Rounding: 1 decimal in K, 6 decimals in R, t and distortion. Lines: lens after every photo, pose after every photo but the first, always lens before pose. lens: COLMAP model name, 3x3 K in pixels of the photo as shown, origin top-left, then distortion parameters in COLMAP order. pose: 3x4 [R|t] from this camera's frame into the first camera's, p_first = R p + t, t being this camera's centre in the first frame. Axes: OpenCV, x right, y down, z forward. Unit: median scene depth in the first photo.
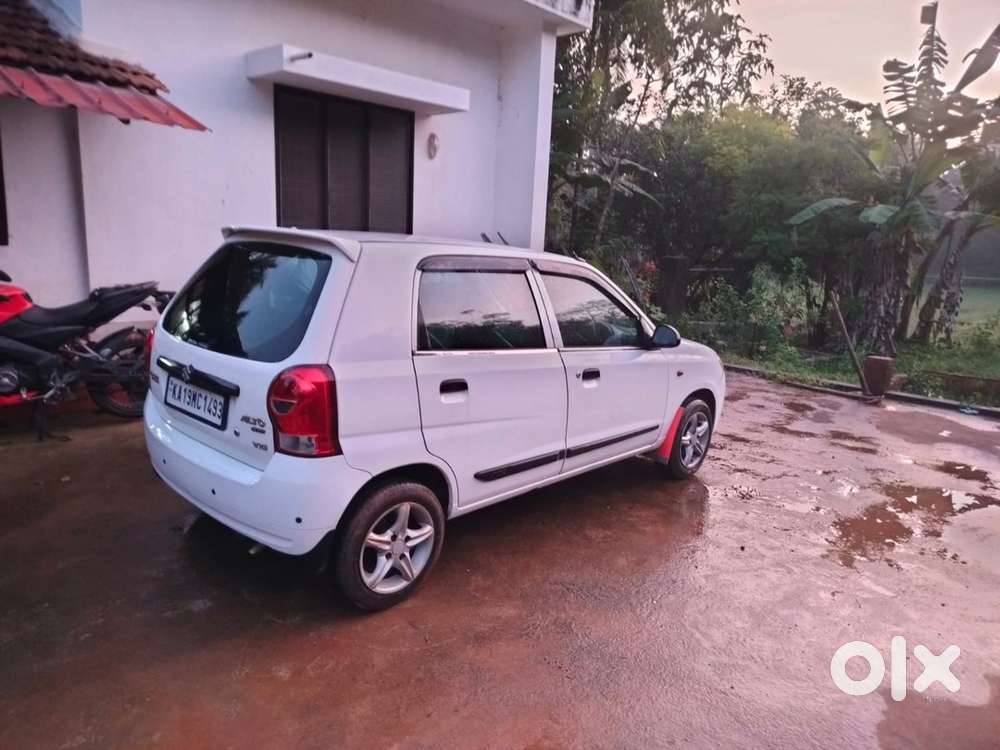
lens RADIAL K [[718.0, 0, 504.8], [0, 718.0, 376.3], [0, 0, 1]] dist [0.004485, -0.003535]
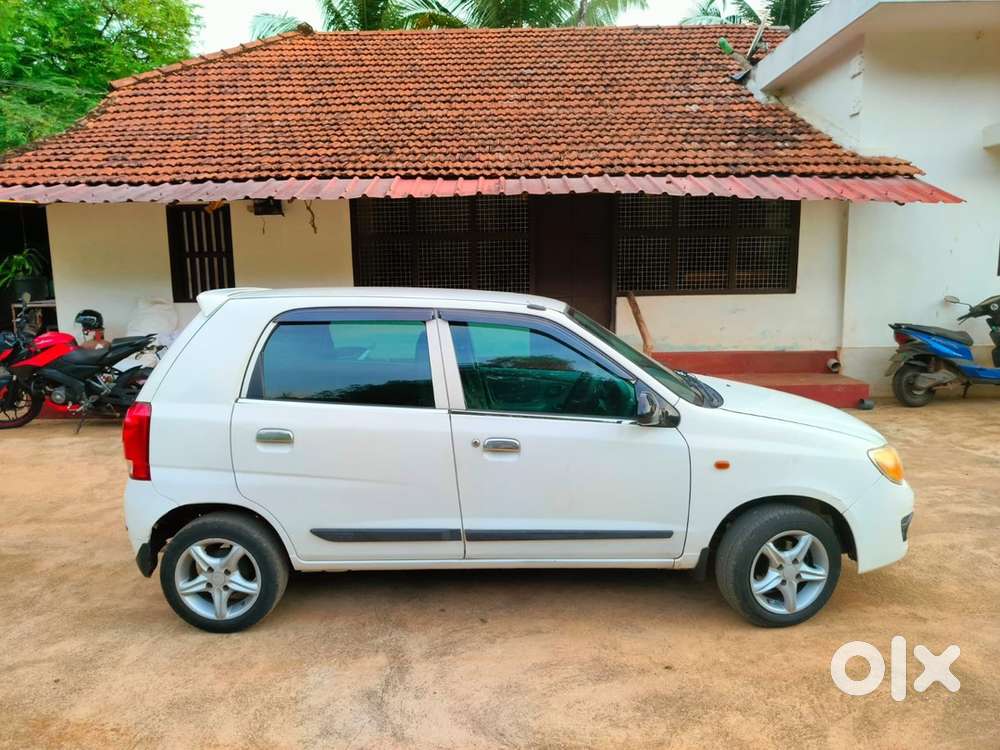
lens RADIAL K [[718.0, 0, 504.8], [0, 718.0, 376.3], [0, 0, 1]] dist [0.004485, -0.003535]
pose [[0.660484, 0.041352, -0.749700, 0.670796], [-0.094659, 0.995102, -0.028507, -0.053408], [0.744849, 0.089794, 0.661163, 0.415484]]
